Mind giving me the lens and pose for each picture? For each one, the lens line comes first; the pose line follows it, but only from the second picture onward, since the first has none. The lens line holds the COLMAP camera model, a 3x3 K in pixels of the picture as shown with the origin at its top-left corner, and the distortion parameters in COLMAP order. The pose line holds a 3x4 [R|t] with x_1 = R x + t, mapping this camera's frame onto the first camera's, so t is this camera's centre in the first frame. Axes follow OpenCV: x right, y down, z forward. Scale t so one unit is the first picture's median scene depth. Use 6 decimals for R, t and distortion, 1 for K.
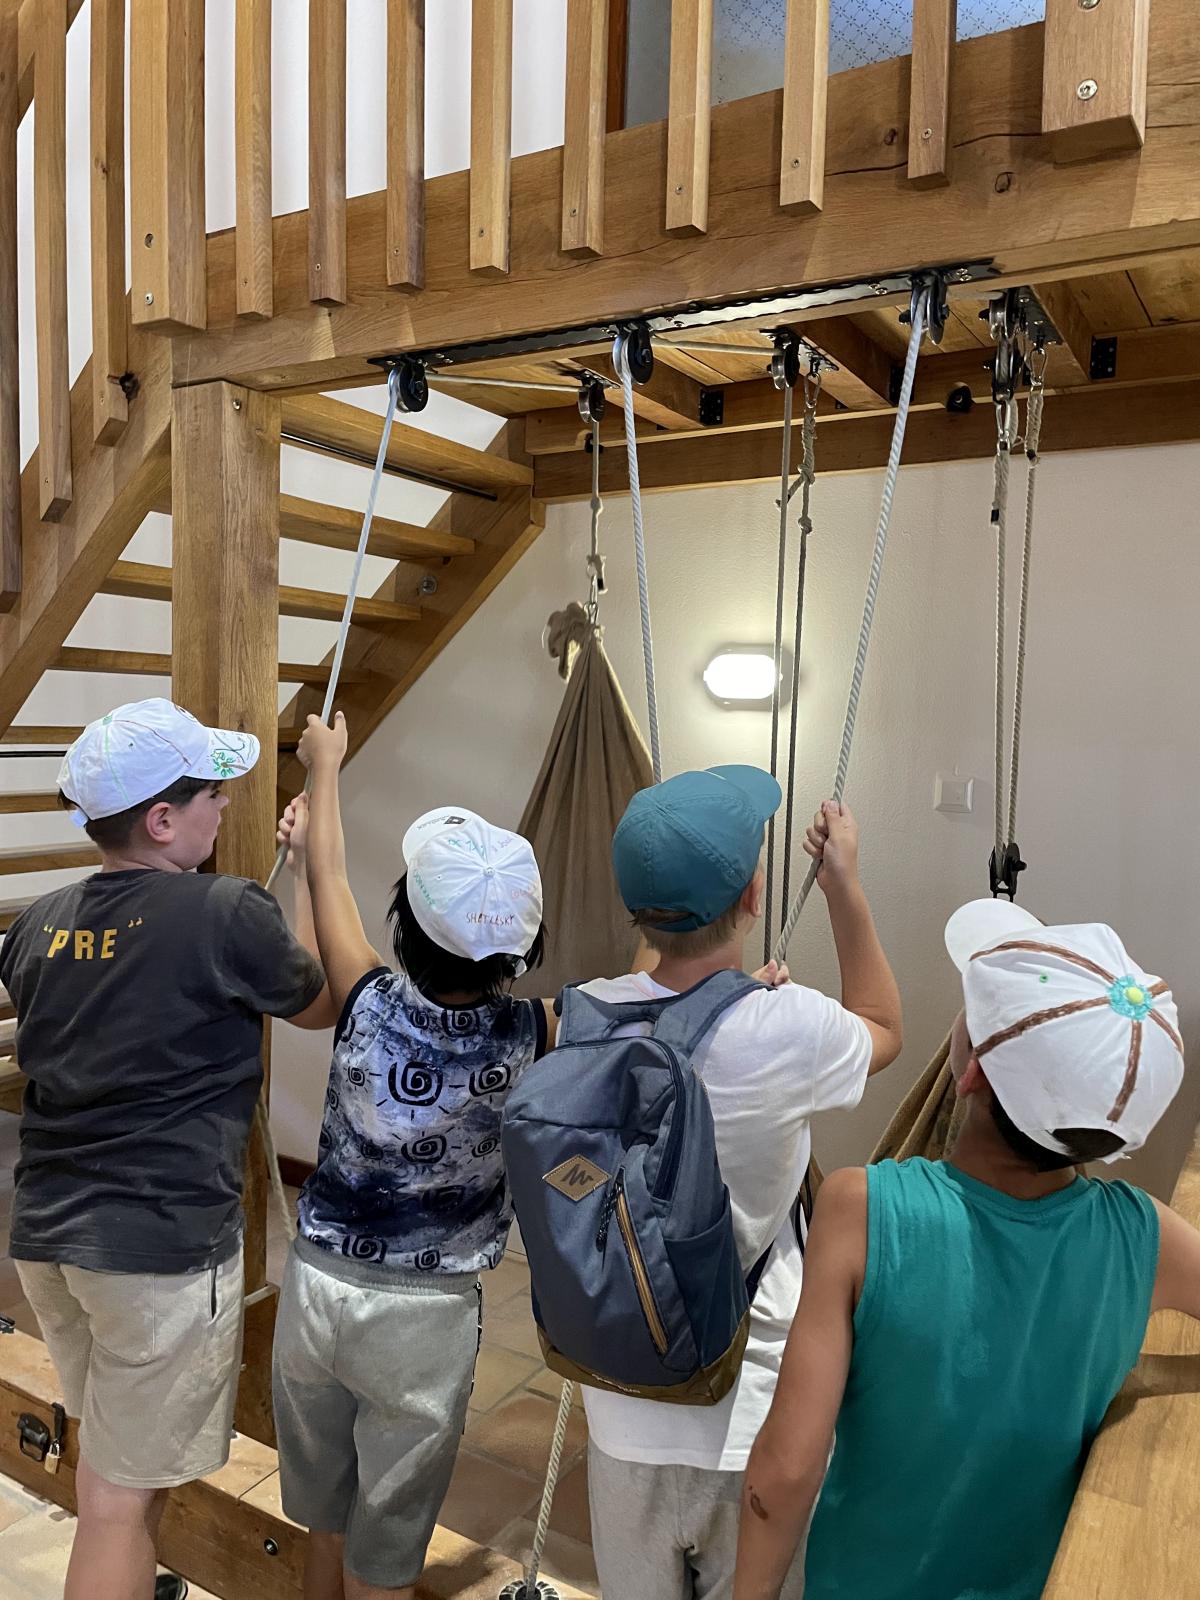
lens RADIAL K [[1212.9, 0, 603.3], [0, 1212.9, 791.9], [0, 0, 1]] dist [0.071366, -0.087681]
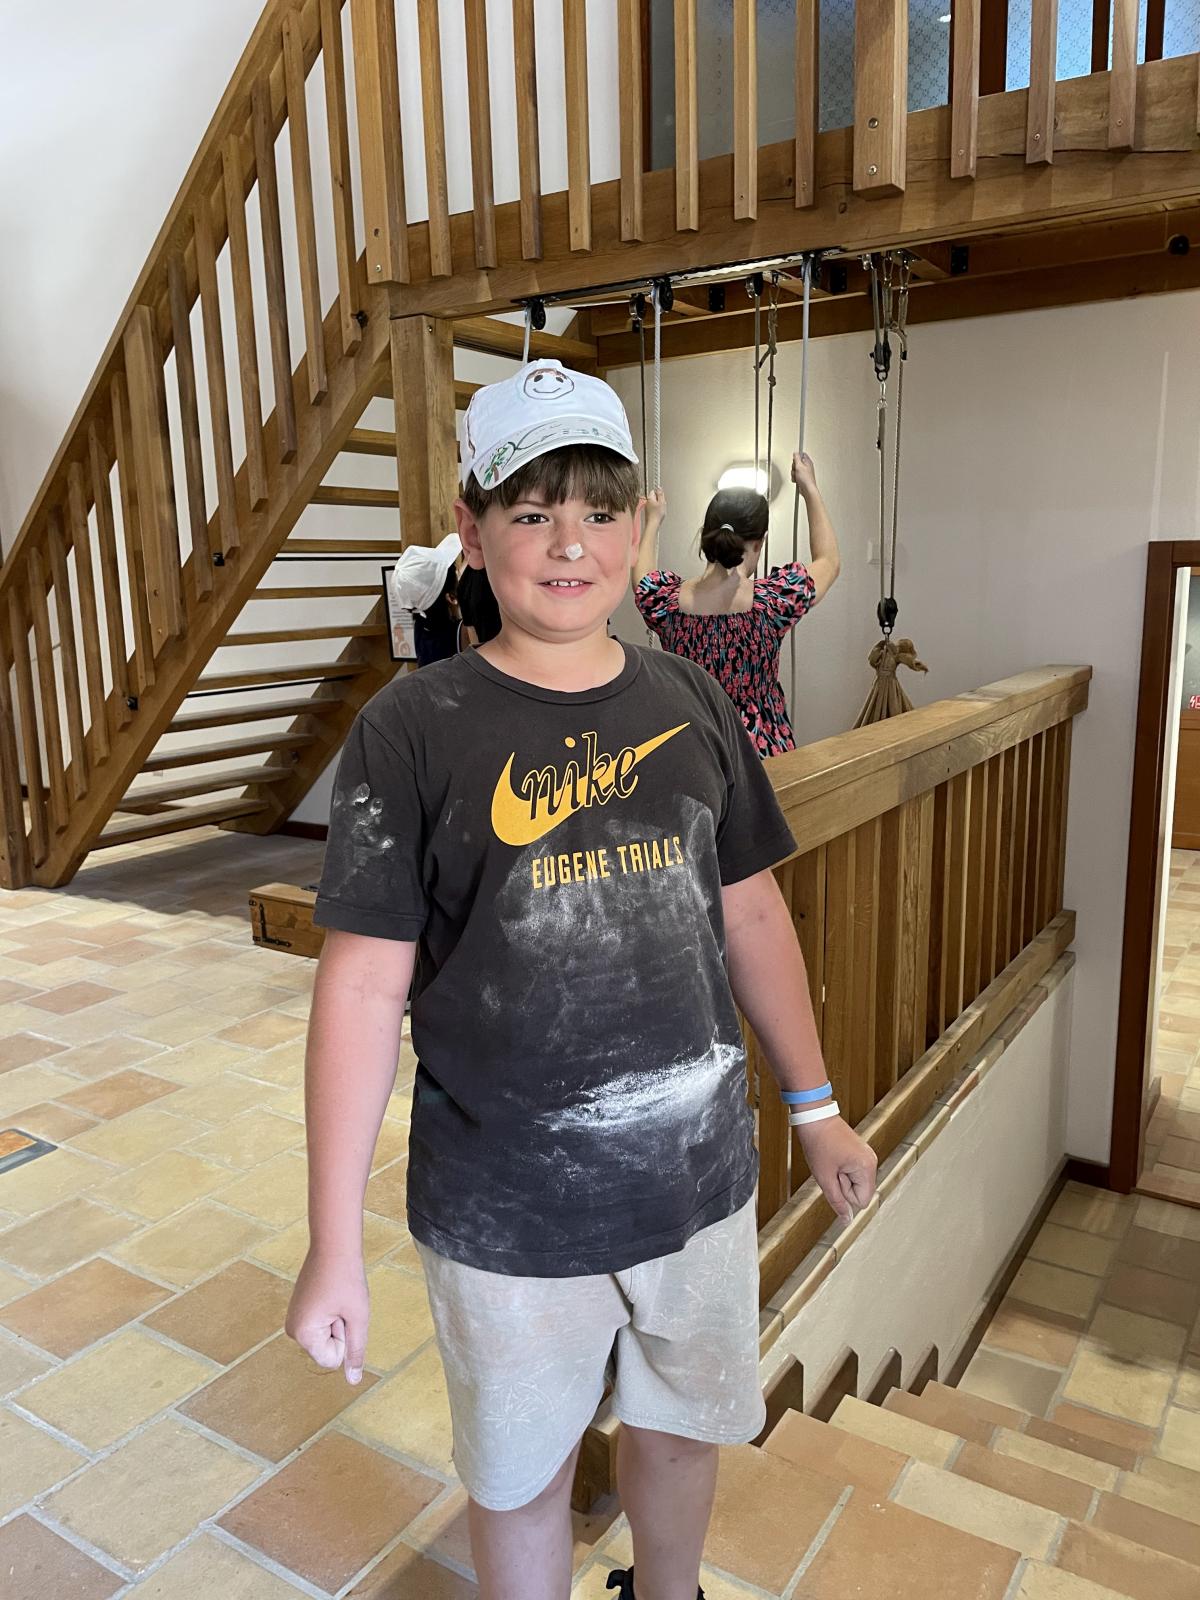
lens RADIAL K [[1212.9, 0, 597.5], [0, 1212.9, 807.3], [0, 0, 1]] dist [0.071366, -0.087681]
pose [[0.997905, -0.039756, -0.051042, -0.008736], [0.046235, 0.990067, 0.132779, 0.145826], [0.045256, -0.134861, 0.989830, -0.876270]]
